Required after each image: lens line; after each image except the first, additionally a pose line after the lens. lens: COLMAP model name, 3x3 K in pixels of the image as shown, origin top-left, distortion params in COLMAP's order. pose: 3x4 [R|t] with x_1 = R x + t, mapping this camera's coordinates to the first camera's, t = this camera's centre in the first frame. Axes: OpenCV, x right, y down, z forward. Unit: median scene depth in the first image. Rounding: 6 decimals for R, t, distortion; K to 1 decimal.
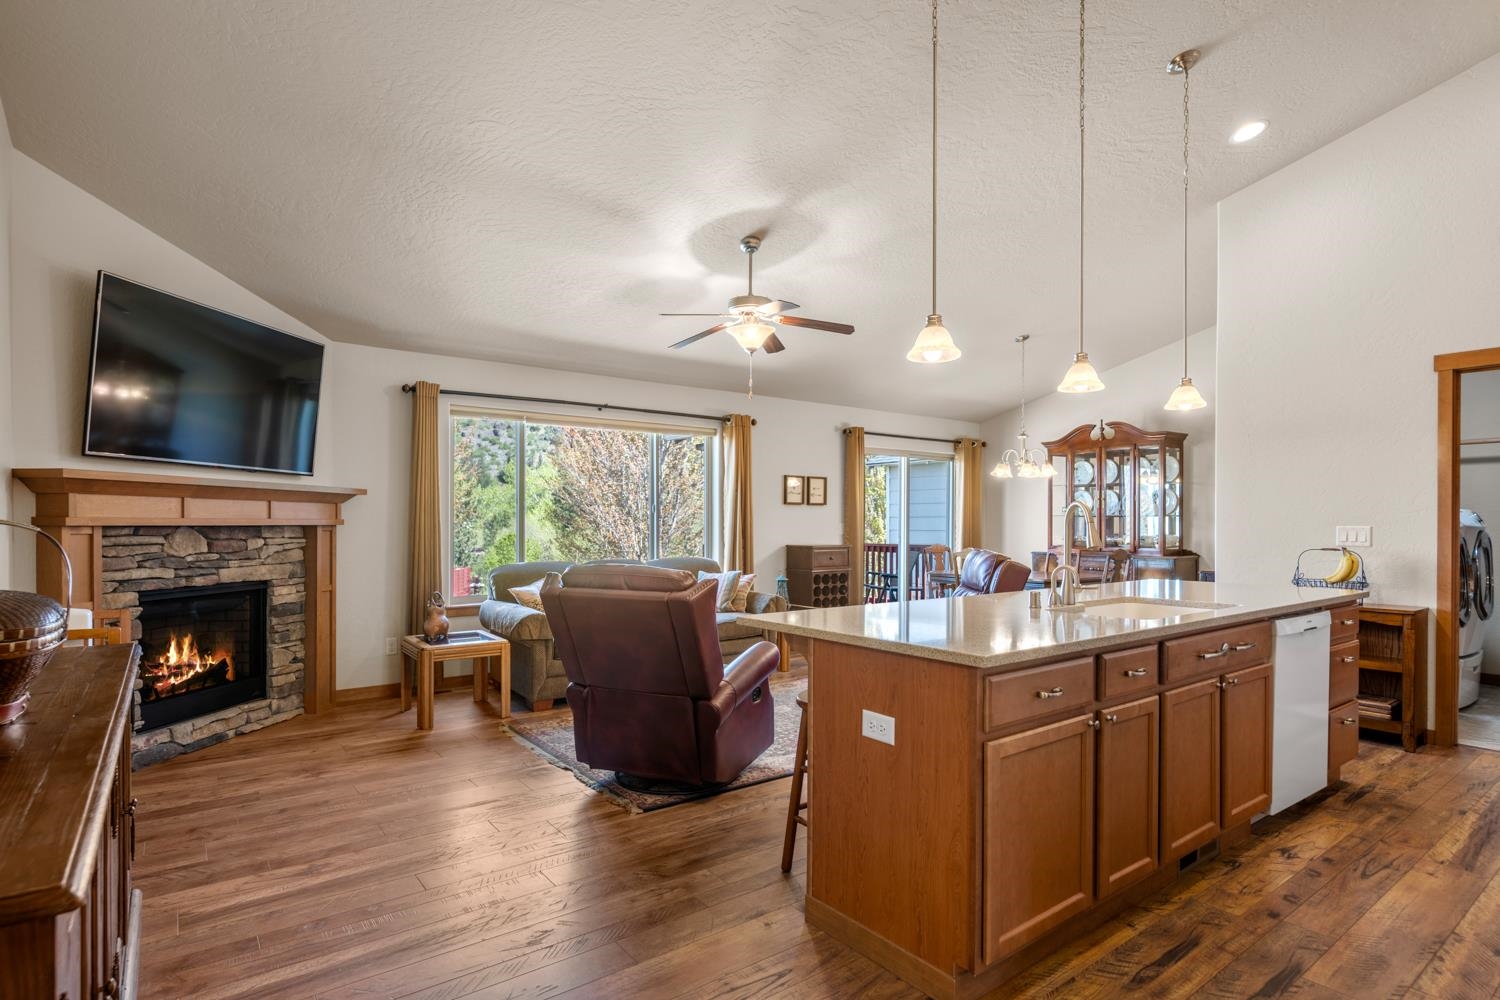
lens RADIAL K [[764.3, 0, 769.1], [0, 764.3, 530.5], [0, 0, 1]] dist [0.012976, 0.000472]
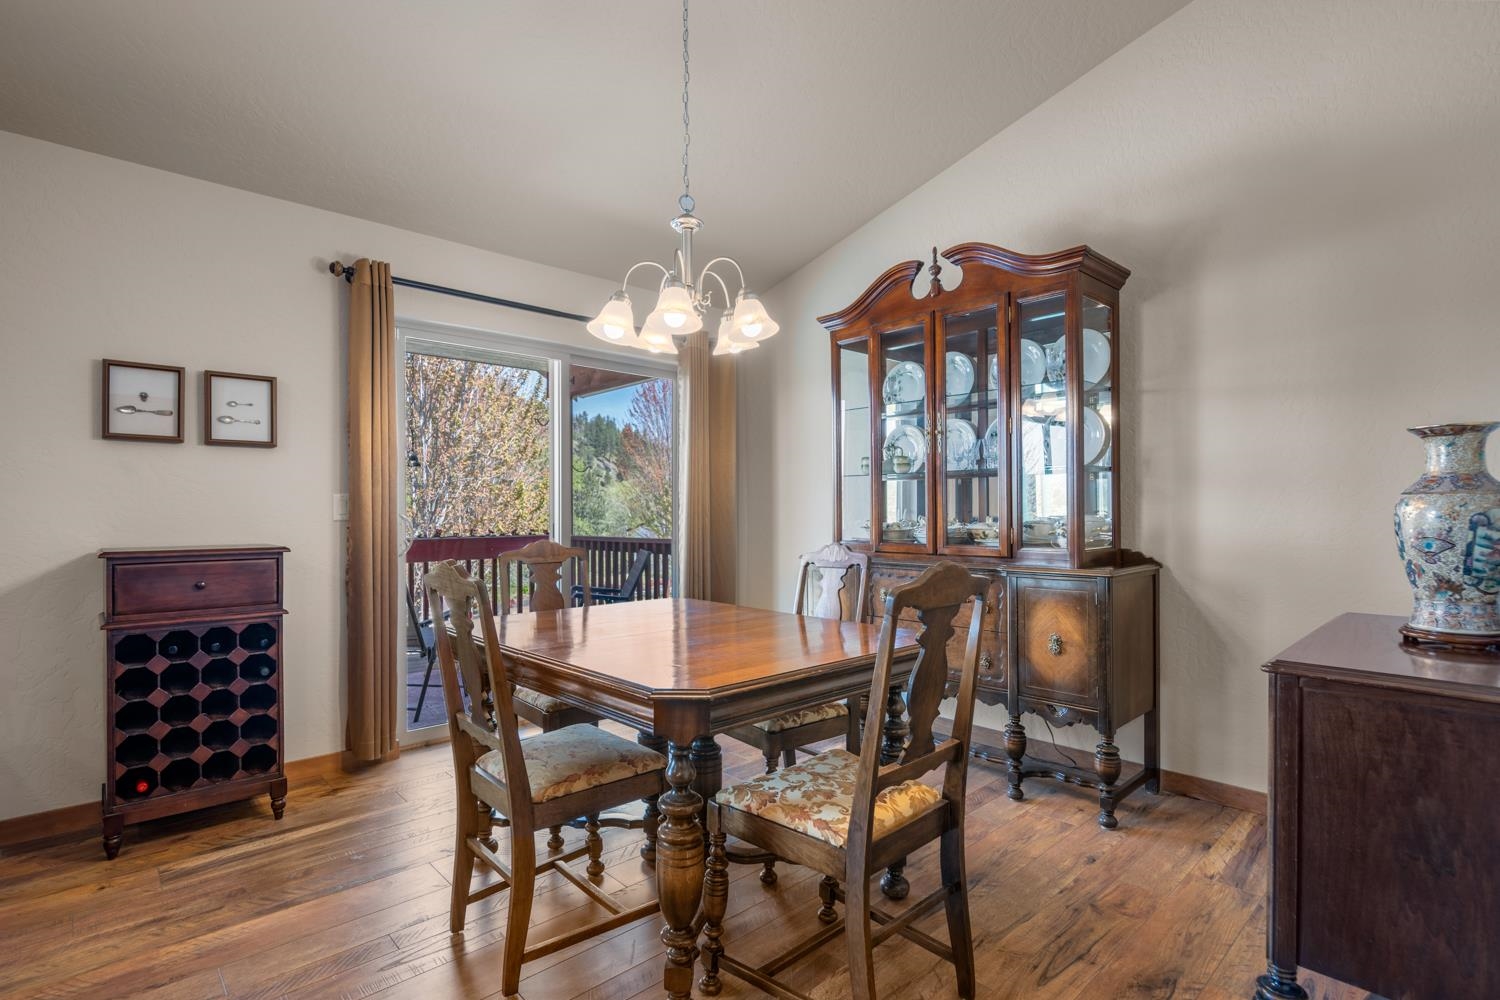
lens RADIAL K [[727.6, 0, 750.1], [0, 727.6, 513.8], [0, 0, 1]] dist [-0.001440, -0.000408]
pose [[0.995270, -0.005738, 0.096982, 0.292133], [0.006367, 0.999961, -0.006174, 0.006159], [-0.096943, 0.006762, 0.995267, 0.608381]]
